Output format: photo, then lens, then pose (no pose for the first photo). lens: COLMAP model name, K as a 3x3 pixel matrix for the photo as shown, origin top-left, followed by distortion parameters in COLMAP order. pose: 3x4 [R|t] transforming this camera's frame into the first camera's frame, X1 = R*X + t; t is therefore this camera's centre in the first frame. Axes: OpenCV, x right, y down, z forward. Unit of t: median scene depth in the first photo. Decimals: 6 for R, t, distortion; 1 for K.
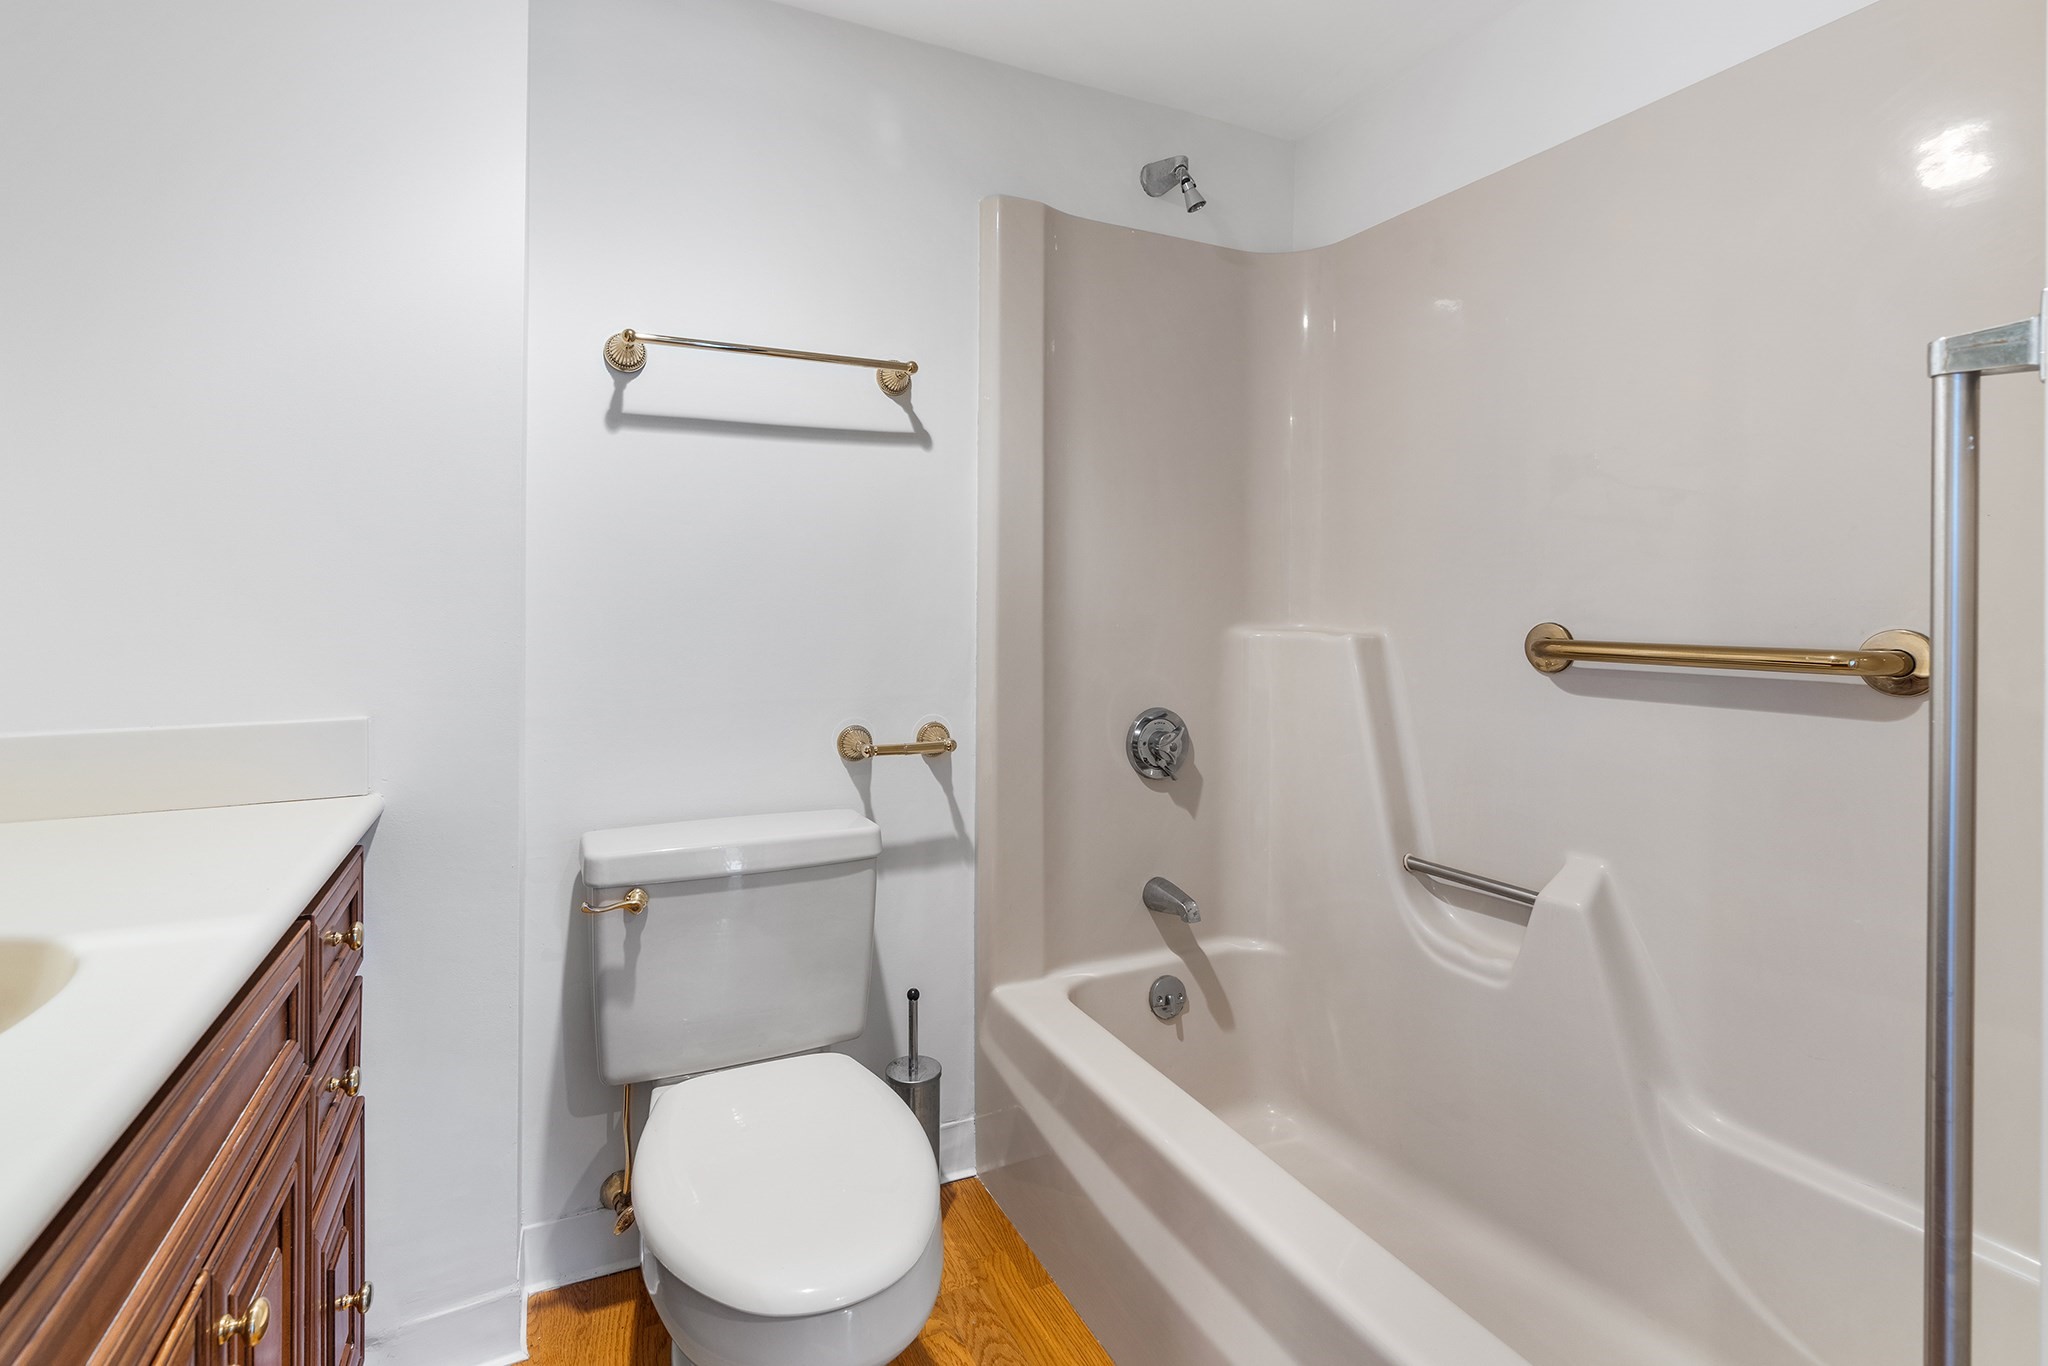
lens RADIAL K [[967.7, 0, 1009.0], [0, 967.7, 597.9], [0, 0, 1]] dist [-0.002508, 0.000247]
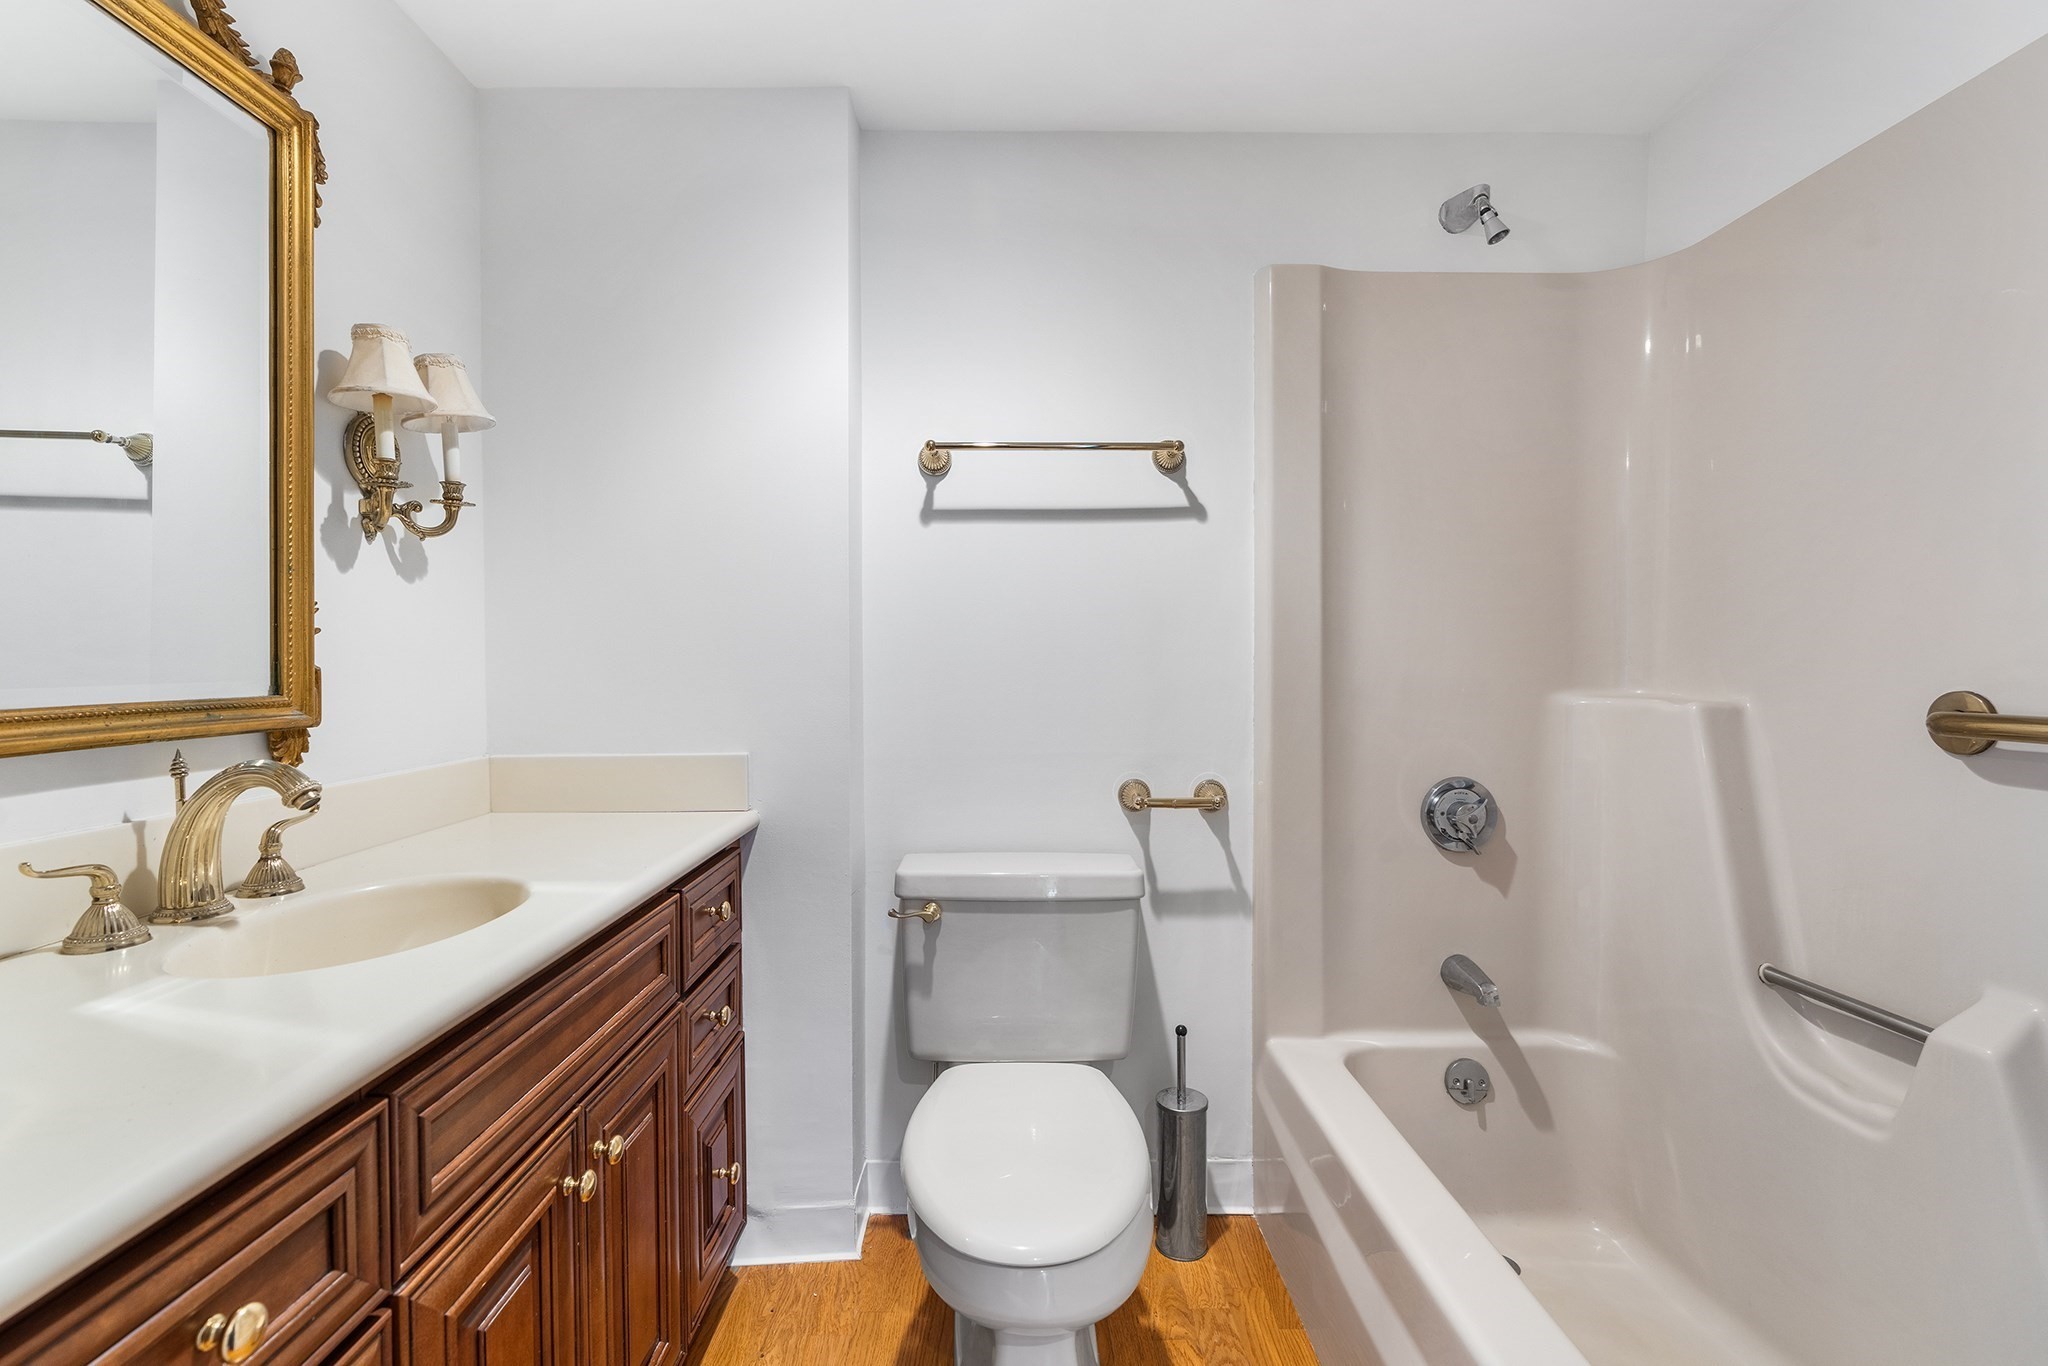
lens RADIAL K [[928.4, 0, 997.3], [0, 928.4, 678.9], [0, 0, 1]] dist [0.001142, 0.000149]
pose [[0.904795, 0.003753, -0.425832, 0.146621], [0.005221, 0.999788, 0.019905, -0.003362], [0.425816, -0.020234, 0.904583, -0.014787]]
